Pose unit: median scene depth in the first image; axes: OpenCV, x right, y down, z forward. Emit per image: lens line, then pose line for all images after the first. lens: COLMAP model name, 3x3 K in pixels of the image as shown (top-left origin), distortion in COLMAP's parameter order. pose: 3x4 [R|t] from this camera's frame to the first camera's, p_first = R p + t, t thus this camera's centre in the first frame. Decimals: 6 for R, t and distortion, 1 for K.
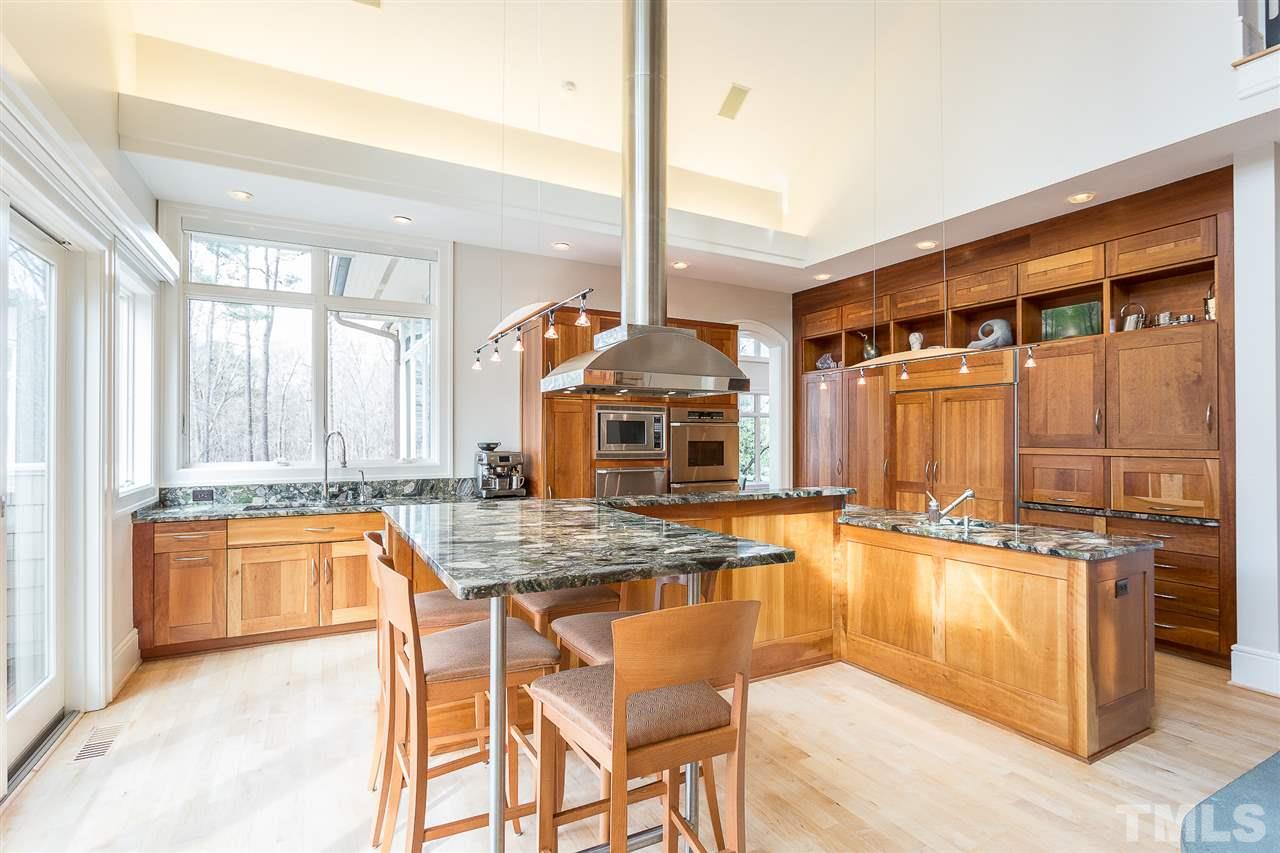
lens RADIAL K [[620.5, 0, 638.1], [0, 620.5, 428.4], [0, 0, 1]] dist [-0.000889, 0.000272]
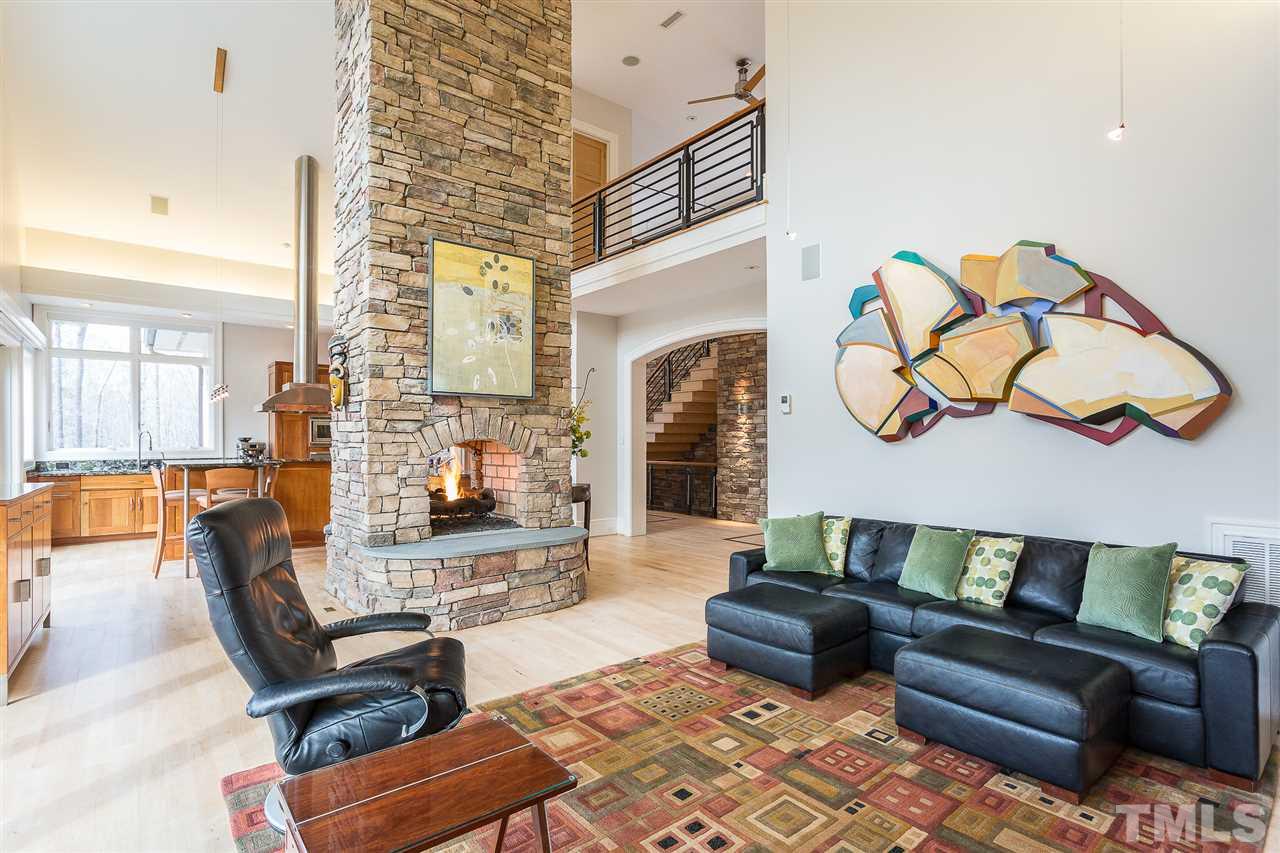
lens RADIAL K [[620.5, 0, 645.5], [0, 620.5, 433.1], [0, 0, 1]] dist [-0.000889, 0.000272]
pose [[0.979328, -0.001089, 0.202276, 0.594196], [0.000500, 0.999995, 0.002965, 0.006551], [-0.202279, -0.002803, 0.979324, -1.103761]]
